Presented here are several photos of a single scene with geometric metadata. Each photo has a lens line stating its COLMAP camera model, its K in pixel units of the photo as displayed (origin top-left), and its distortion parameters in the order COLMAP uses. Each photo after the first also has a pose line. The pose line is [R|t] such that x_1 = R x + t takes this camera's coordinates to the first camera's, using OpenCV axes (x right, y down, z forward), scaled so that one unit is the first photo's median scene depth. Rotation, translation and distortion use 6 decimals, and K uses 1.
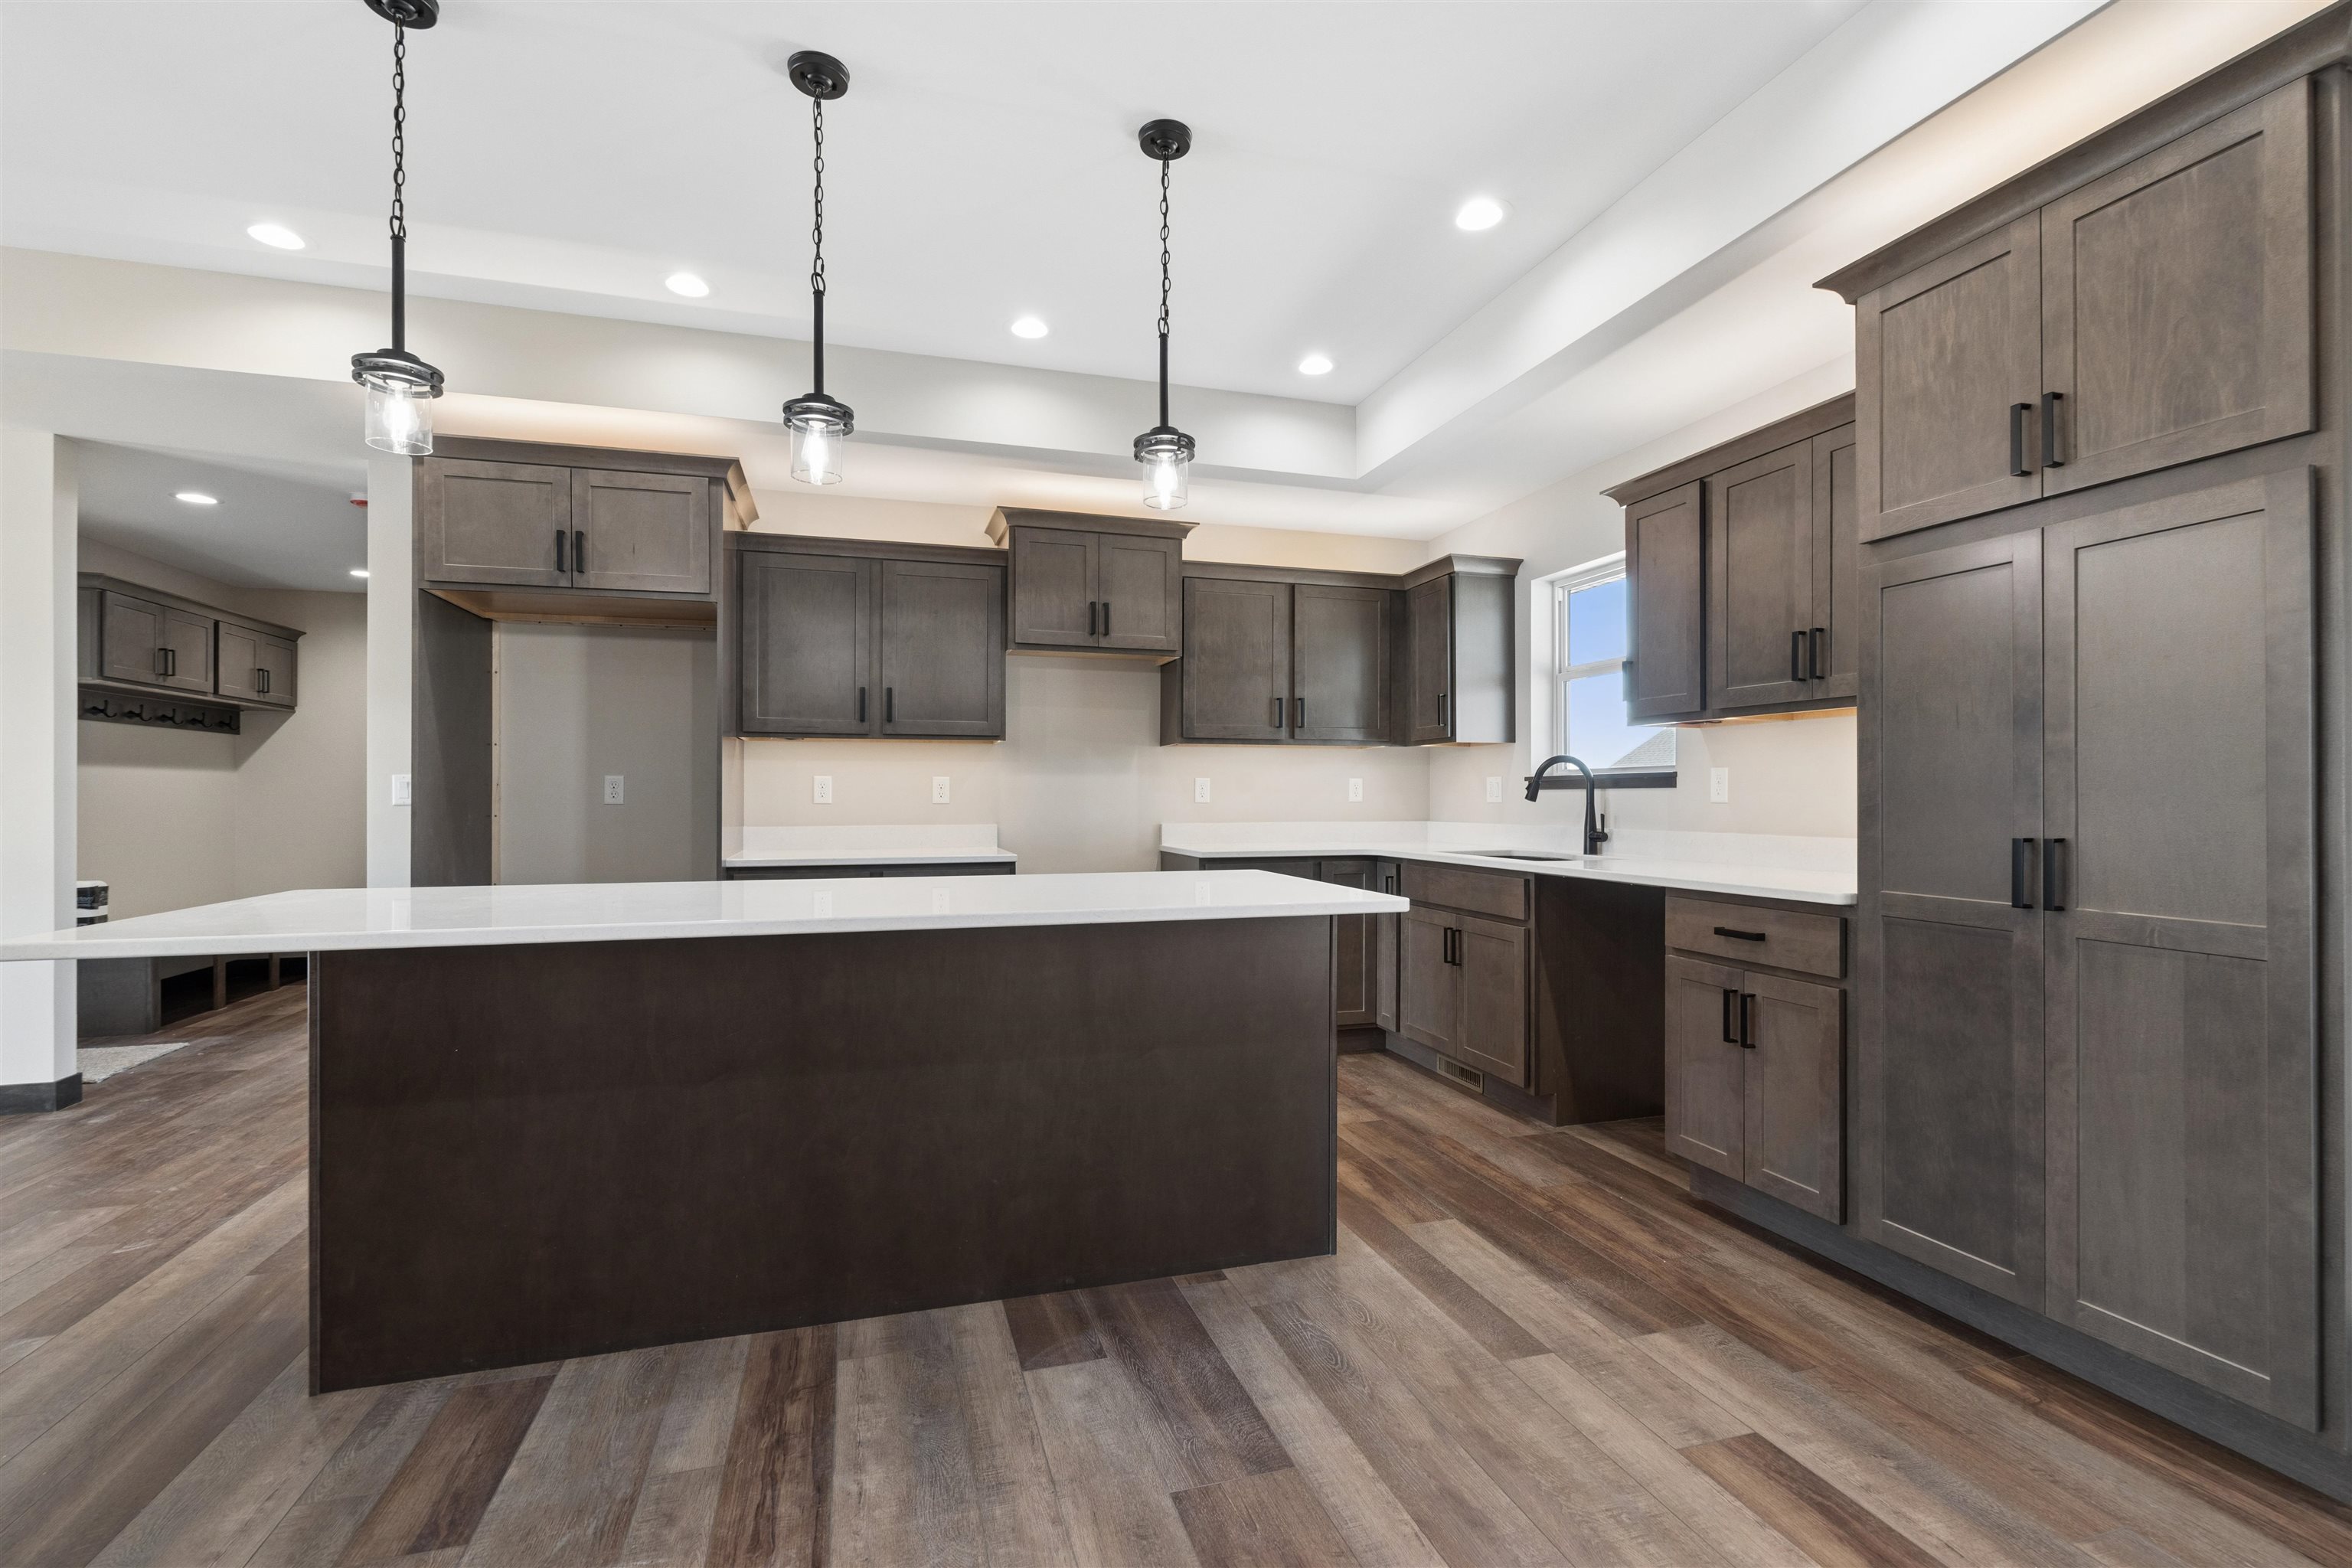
lens RADIAL K [[1066.5, 0, 1183.8], [0, 1066.5, 789.2], [0, 0, 1]] dist [0.000281, 0.000407]
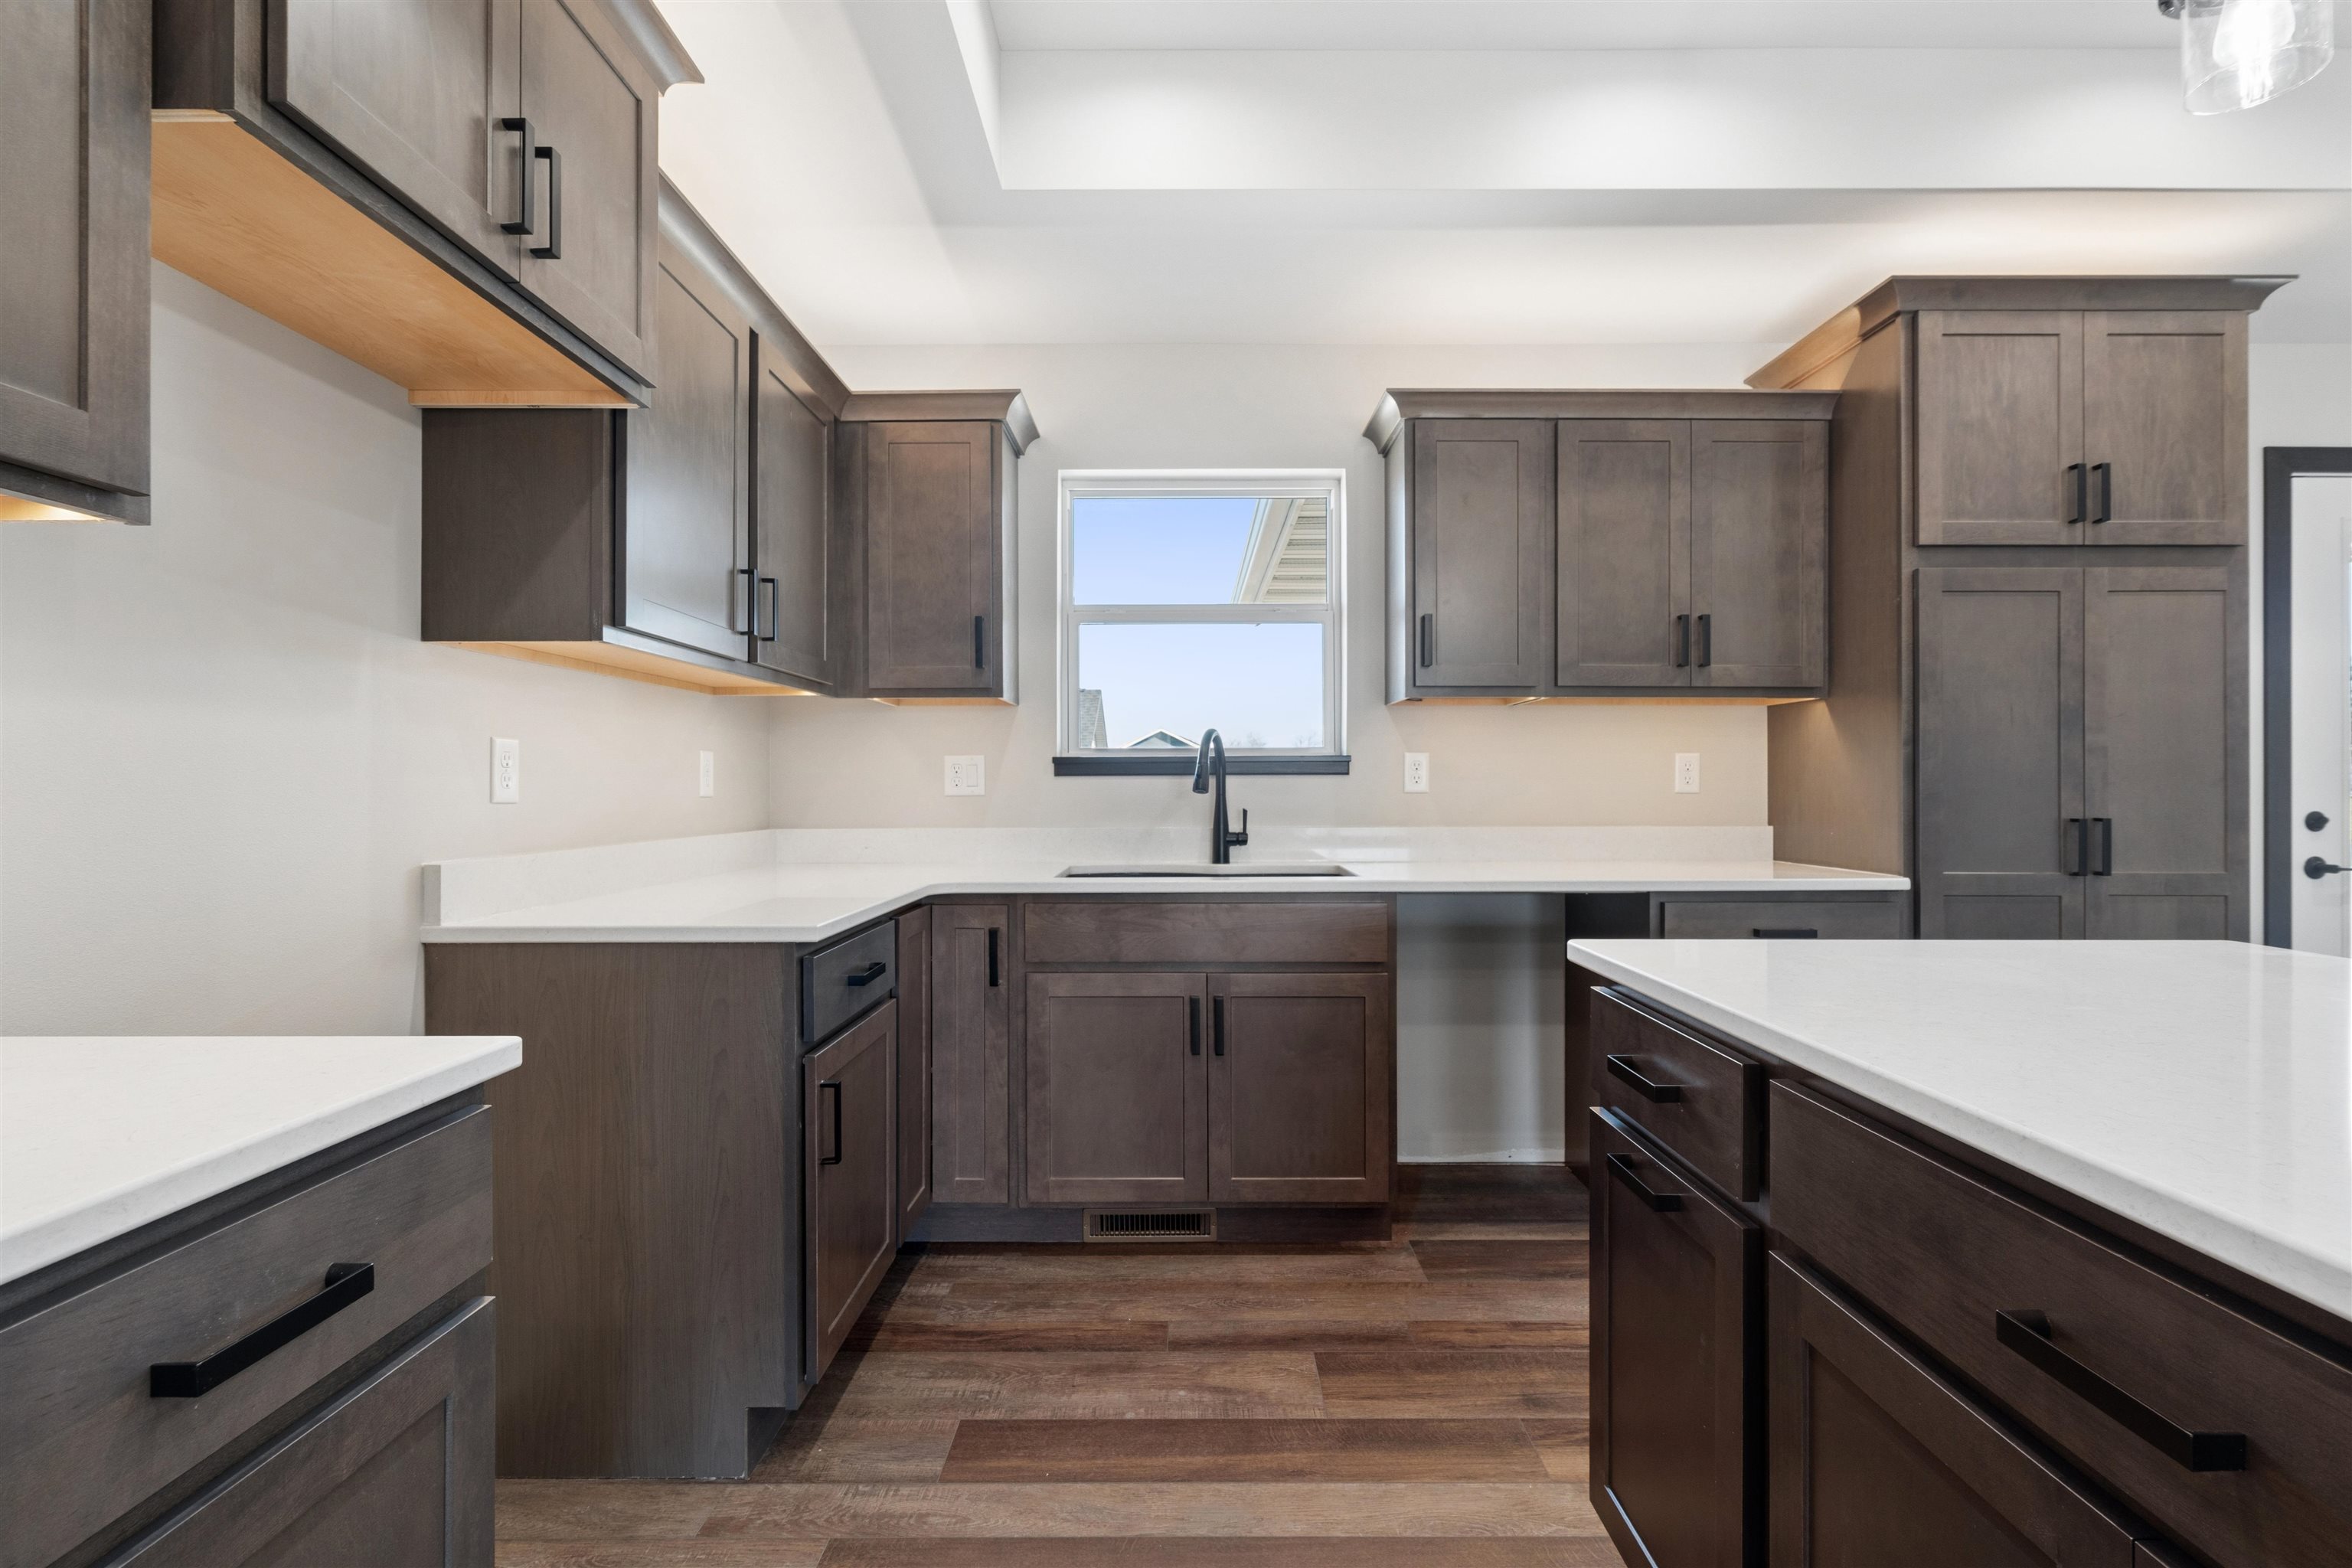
lens RADIAL K [[1073.5, 0, 1184.5], [0, 1073.5, 783.6], [0, 0, 1]] dist [0.001768, 0.000191]
pose [[0.290386, 0.001951, 0.956907, -0.402254], [-0.005738, 0.999983, -0.000298, 0.006570], [-0.956892, -0.005404, 0.290393, 0.941828]]
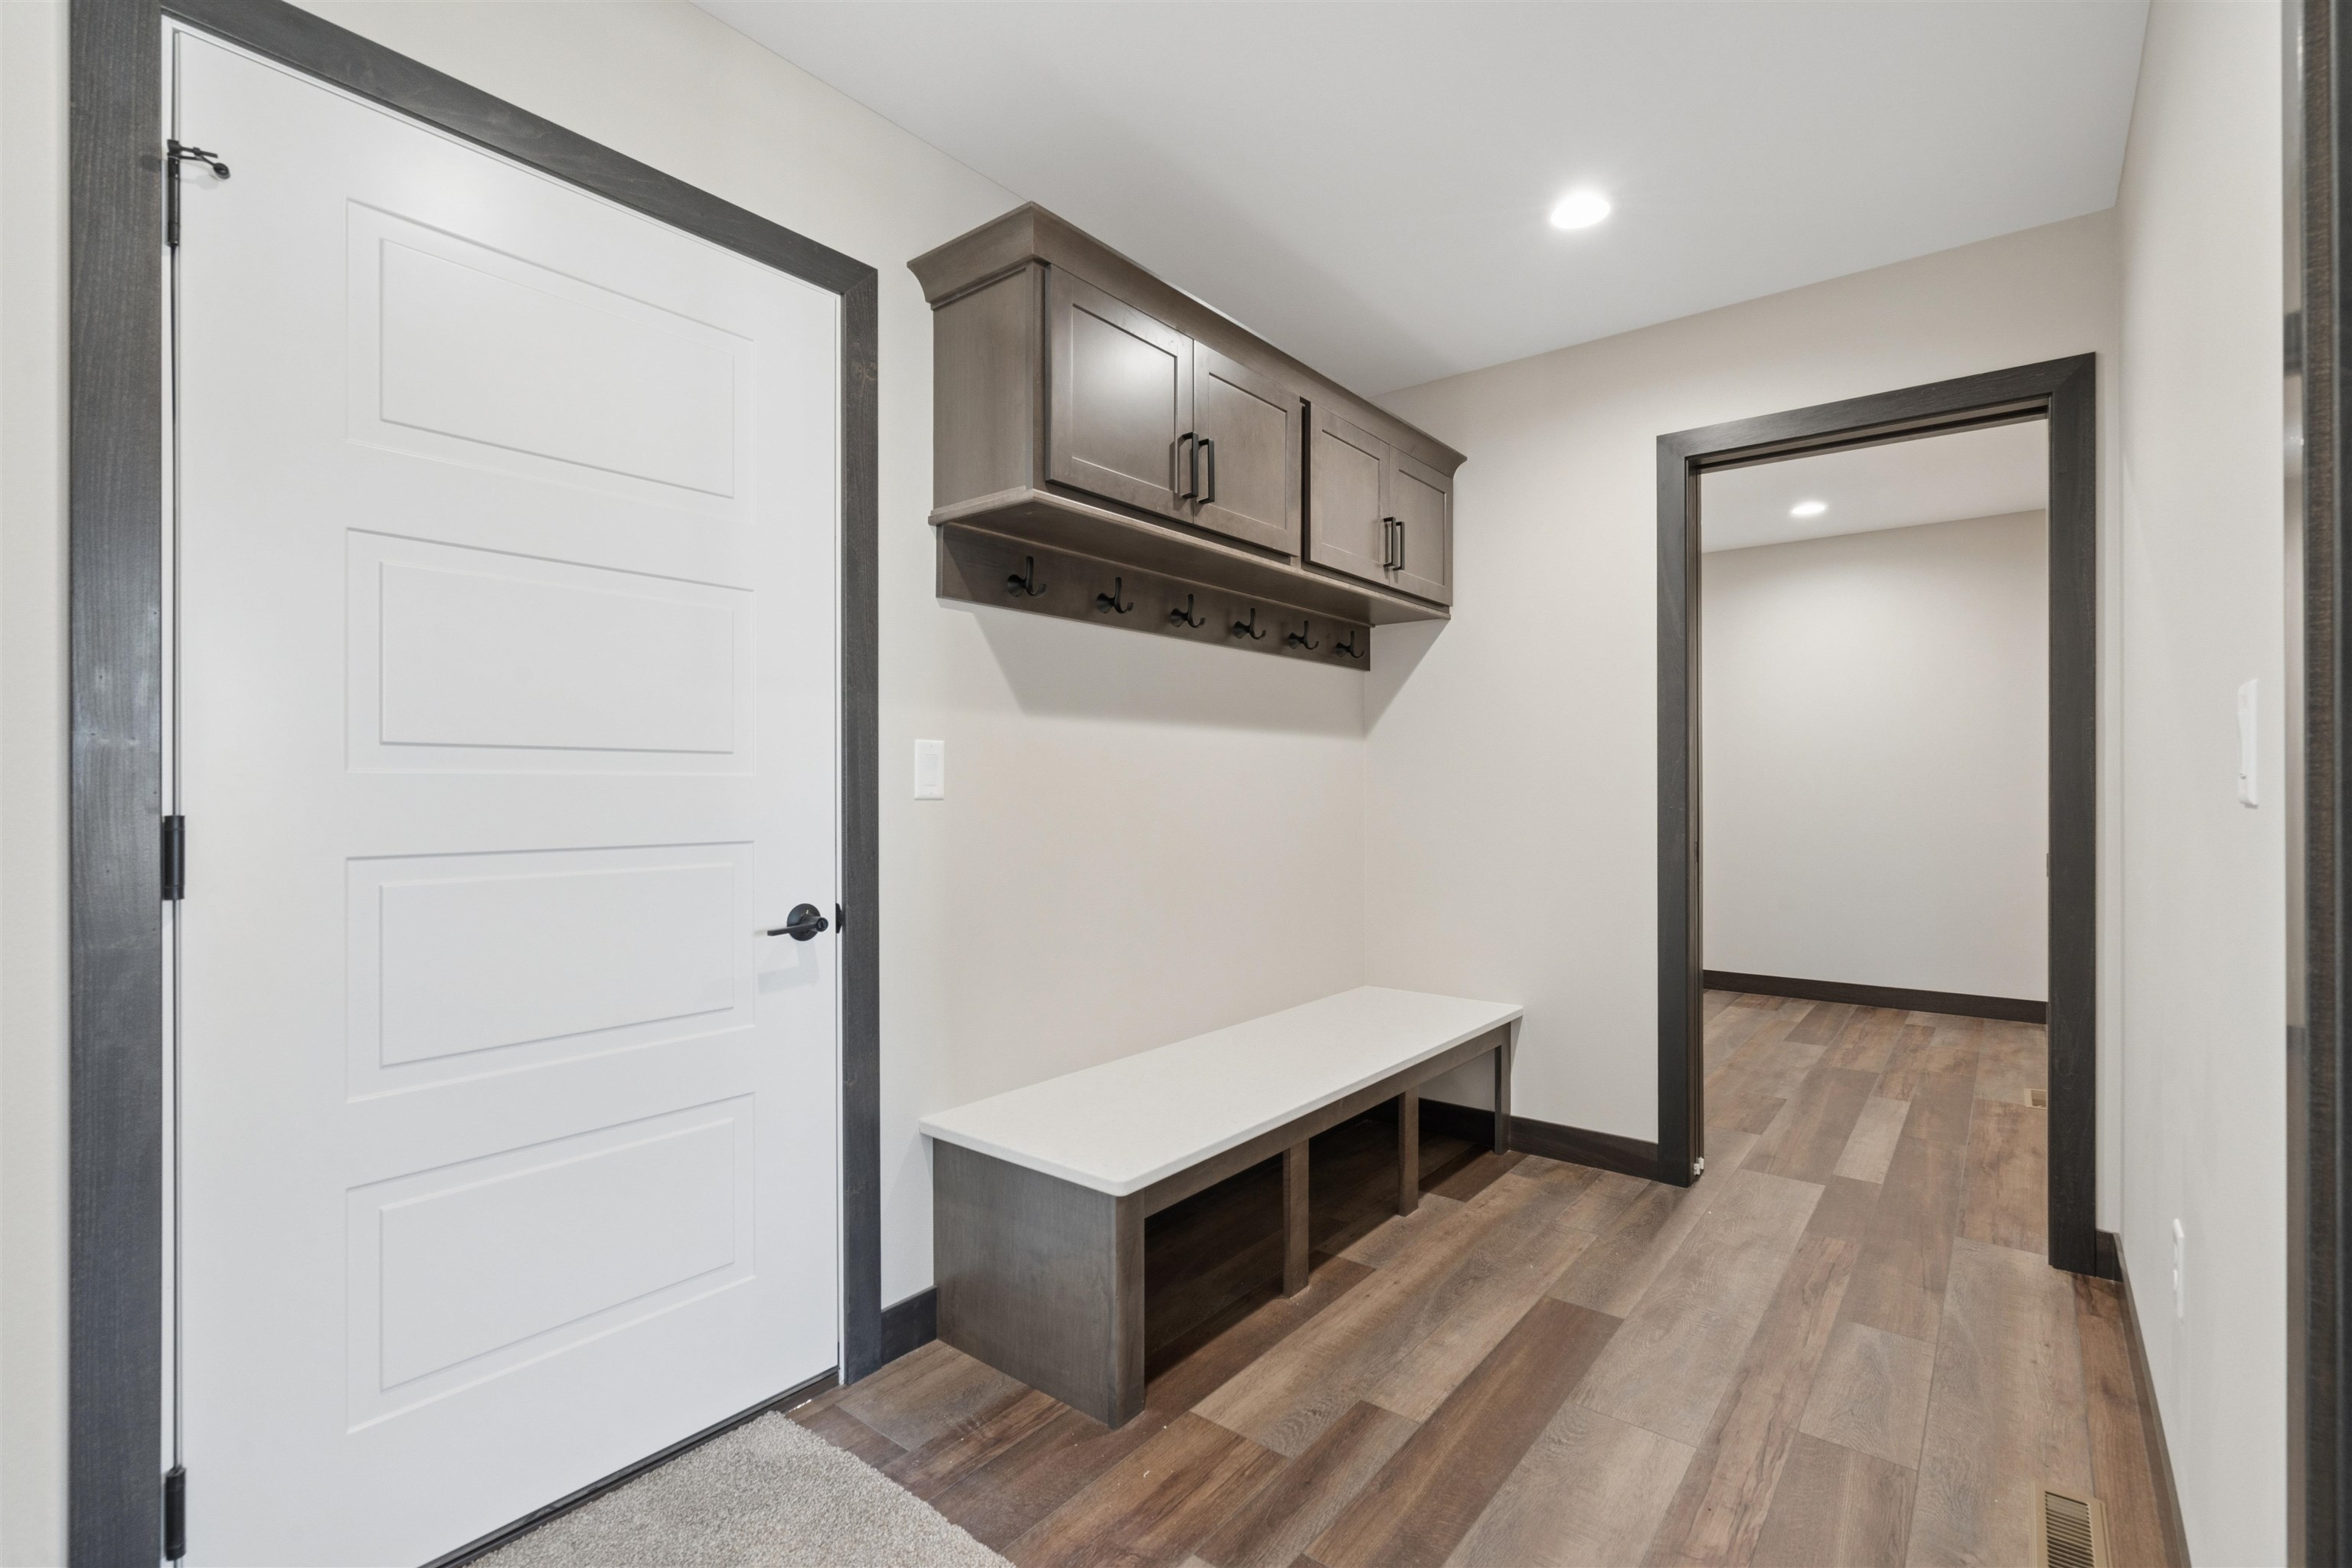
lens RADIAL K [[1073.5, 0, 1184.5], [0, 1073.5, 783.6], [0, 0, 1]] dist [0.001768, 0.000191]
pose [[0.578110, -0.003682, -0.815950, -0.913046], [0.006482, 0.999979, 0.000080, 0.008846], [0.815933, -0.005335, 0.578122, 1.121189]]
